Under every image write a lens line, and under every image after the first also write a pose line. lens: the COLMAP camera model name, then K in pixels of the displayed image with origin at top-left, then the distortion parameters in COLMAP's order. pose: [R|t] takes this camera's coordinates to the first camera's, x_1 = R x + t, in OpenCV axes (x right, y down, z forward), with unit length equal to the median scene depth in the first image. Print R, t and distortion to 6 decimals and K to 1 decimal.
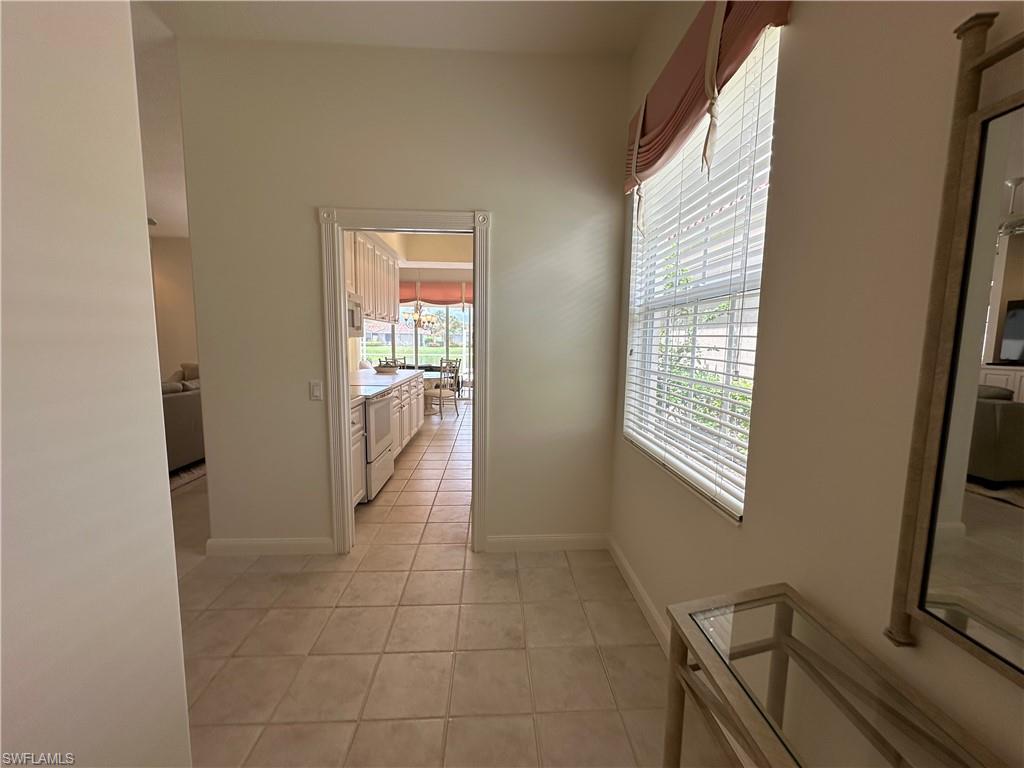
lens RADIAL K [[401.7, 0, 512.0], [0, 401.7, 384.0], [0, 0, 1]] dist [-0.003292, -0.000278]
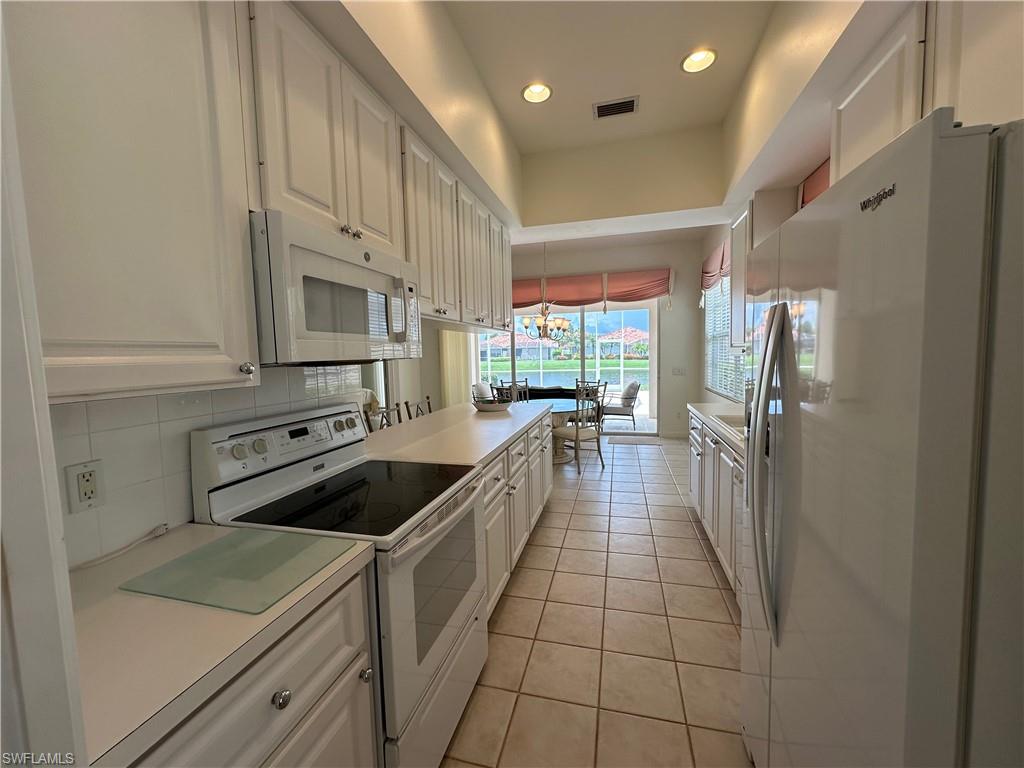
lens RADIAL K [[414.6, 0, 512.0], [0, 414.6, 384.0], [0, 0, 1]] dist [-0.000171, 0.000035]
pose [[0.951535, -0.015501, -0.307148, -0.067636], [0.005352, 0.999412, -0.033859, -0.036972], [0.307493, 0.030574, 0.951059, 0.309331]]
